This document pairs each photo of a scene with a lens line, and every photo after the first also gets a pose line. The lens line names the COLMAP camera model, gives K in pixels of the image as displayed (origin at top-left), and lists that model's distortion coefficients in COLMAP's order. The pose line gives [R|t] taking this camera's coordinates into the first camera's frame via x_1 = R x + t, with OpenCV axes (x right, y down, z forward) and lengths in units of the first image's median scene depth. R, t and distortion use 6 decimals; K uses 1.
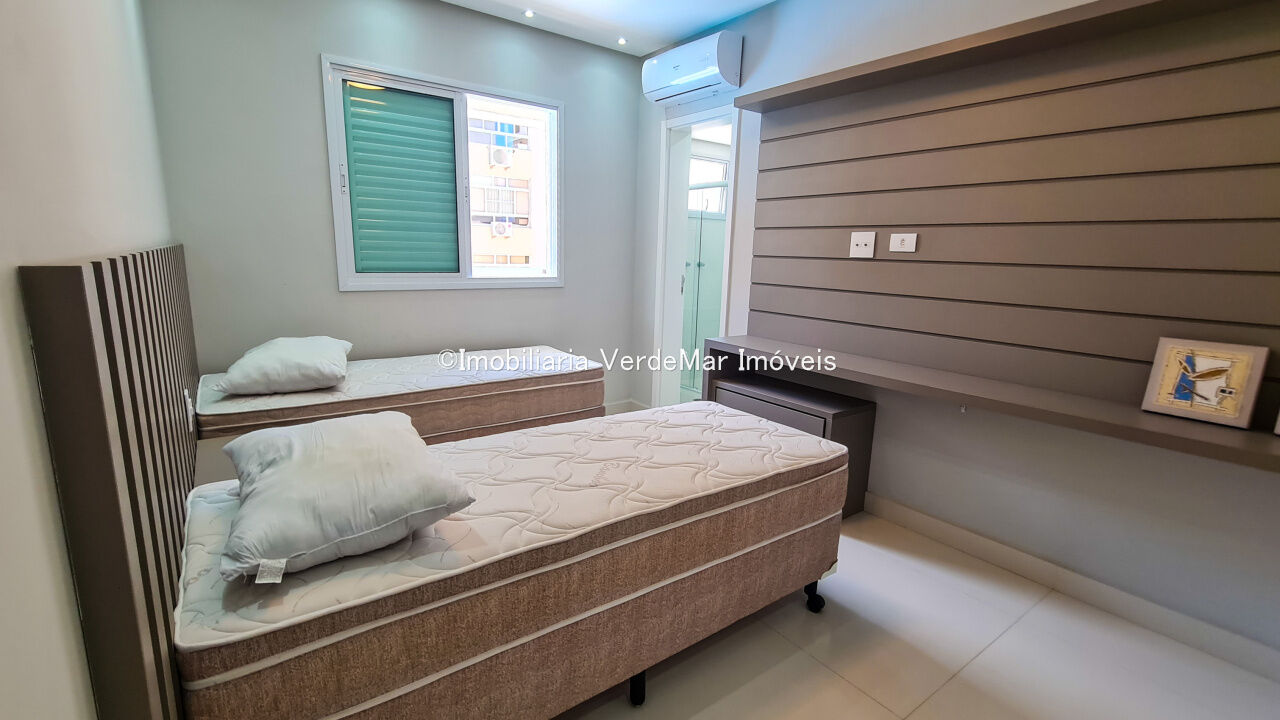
lens RADIAL K [[557.6, 0, 640.0], [0, 557.6, 360.0], [0, 0, 1]] dist [-0.001925, -0.000088]
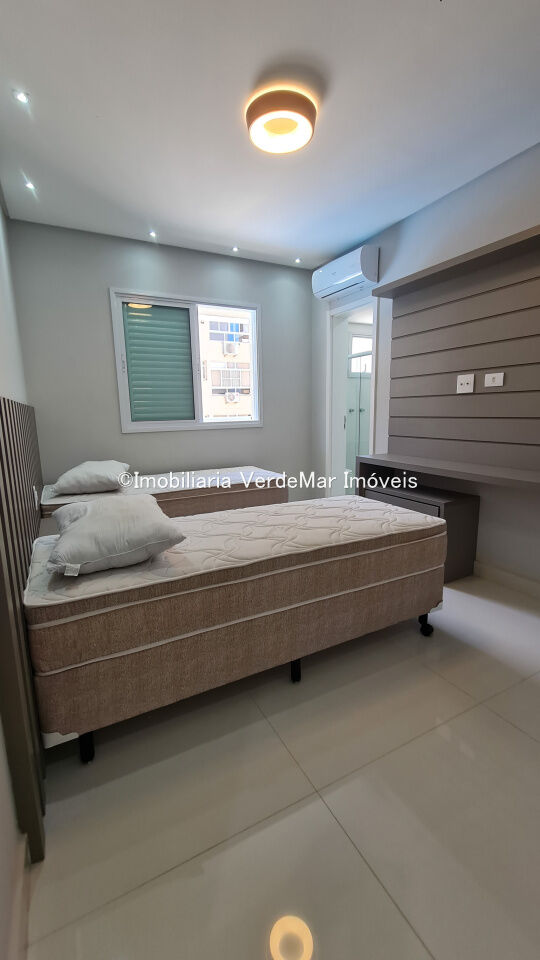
lens RADIAL K [[394.7, 0, 270.0], [0, 394.7, 480.0], [0, 0, 1]] dist [-0.000043, -0.000137]
pose [[0.987307, -0.021527, -0.157356, 0.073723], [0.018427, 0.999607, -0.021131, 0.056041], [0.157749, 0.017963, 0.987316, -0.067537]]
